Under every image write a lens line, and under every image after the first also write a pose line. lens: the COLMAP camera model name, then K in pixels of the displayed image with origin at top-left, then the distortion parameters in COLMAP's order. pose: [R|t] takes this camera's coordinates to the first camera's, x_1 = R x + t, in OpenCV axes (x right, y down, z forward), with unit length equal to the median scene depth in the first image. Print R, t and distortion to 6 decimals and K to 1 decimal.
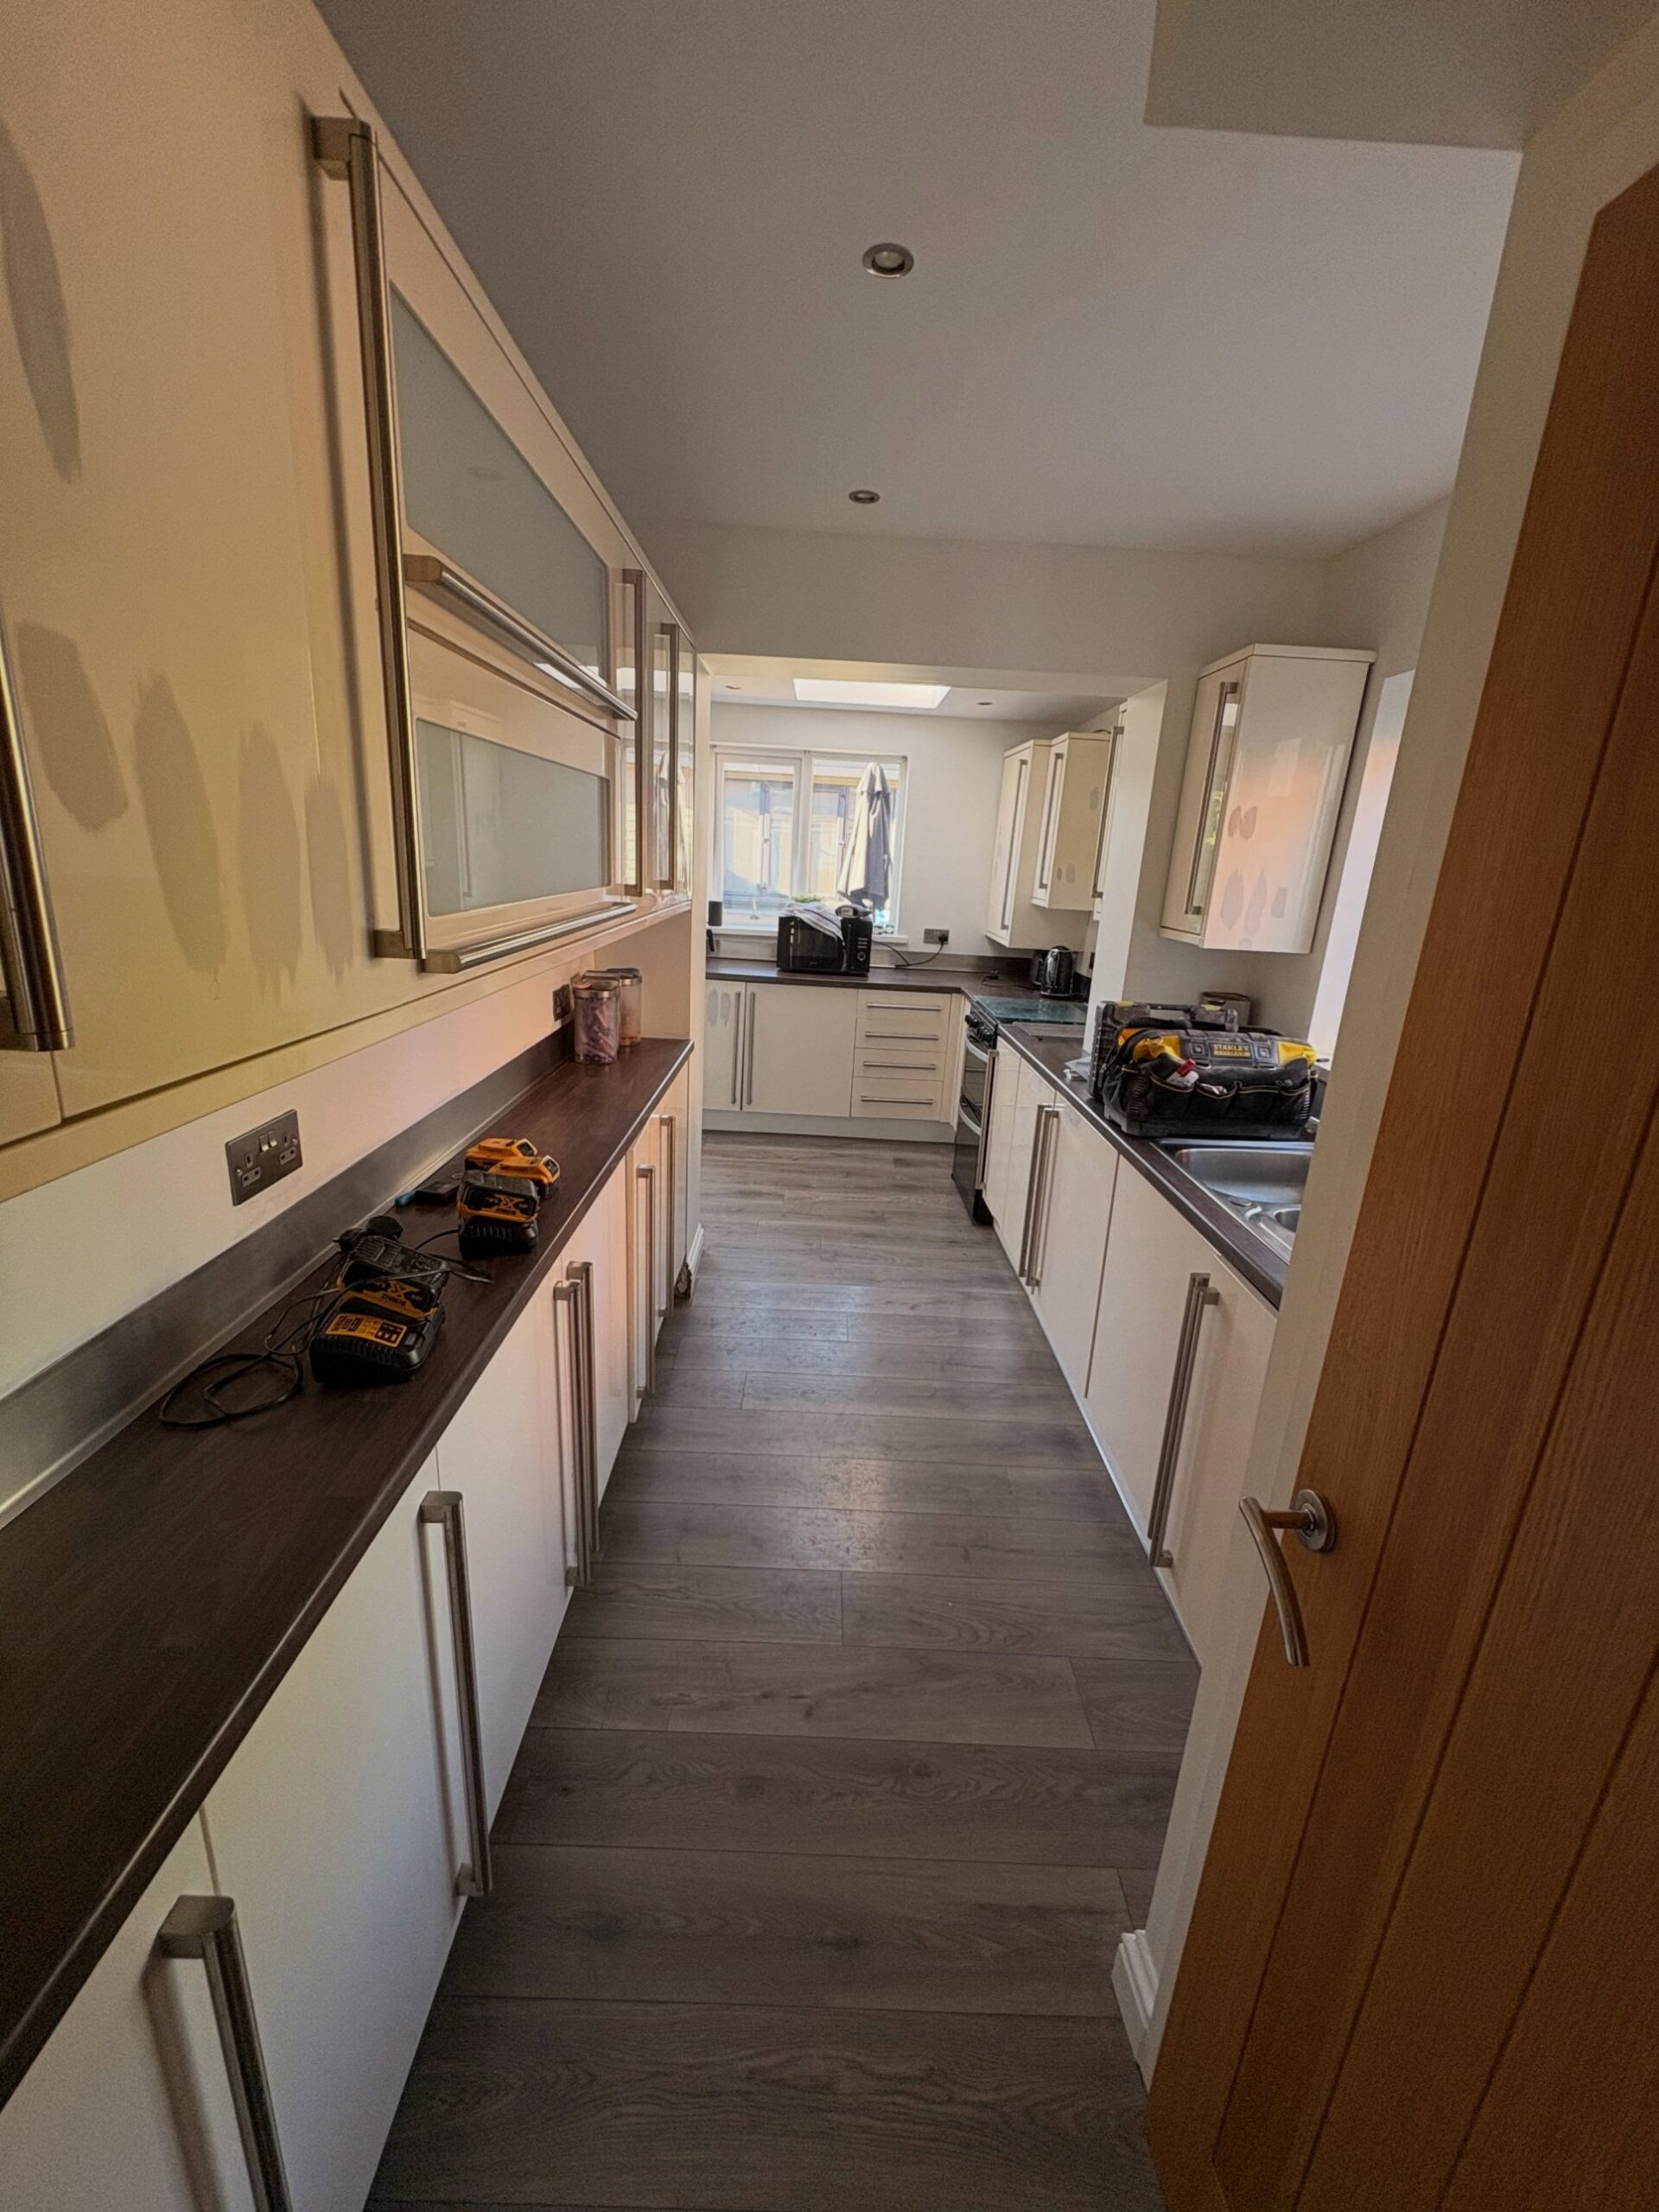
lens RADIAL K [[879.4, 0, 832.9], [0, 879.4, 1103.1], [0, 0, 1]] dist [-0.000544, -0.000132]
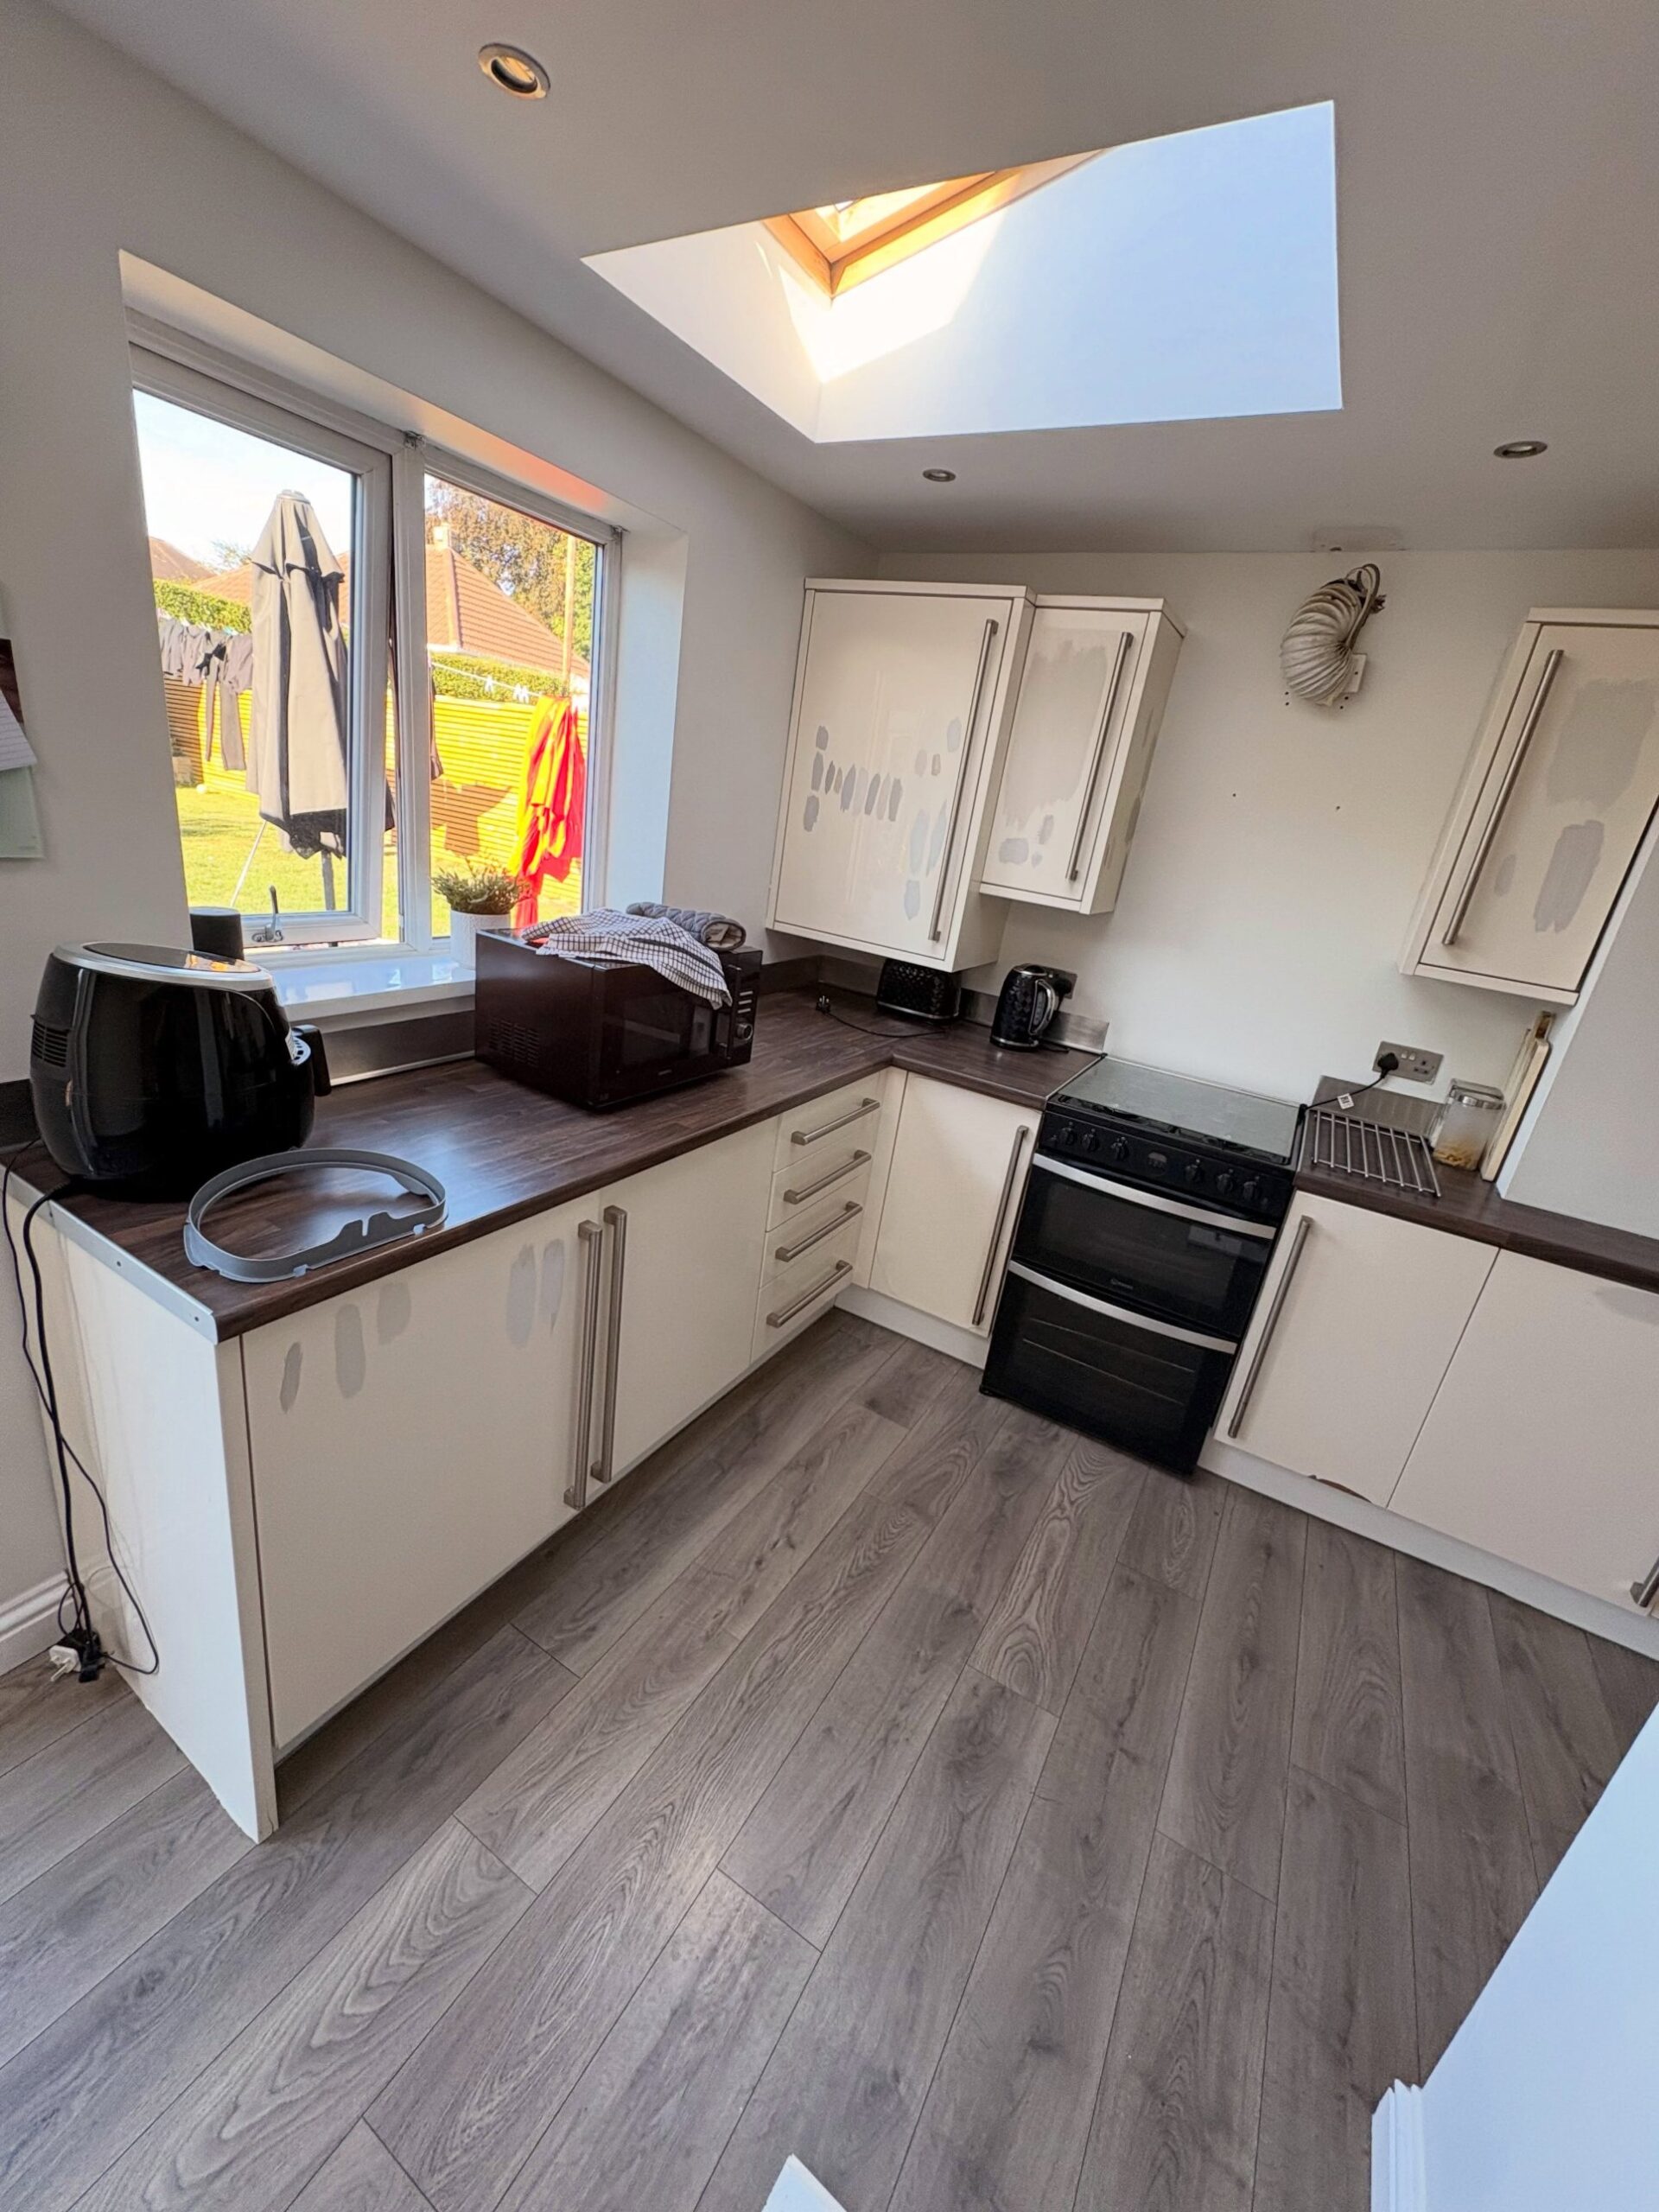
lens RADIAL K [[882.2, 0, 827.3], [0, 882.2, 1102.8], [0, 0, 1]] dist [0.000355, 0.000018]
pose [[0.517380, -0.272549, 0.811194, -0.350336], [0.130971, 0.961978, 0.239676, -0.261930], [-0.845674, -0.017761, 0.533404, 0.824199]]
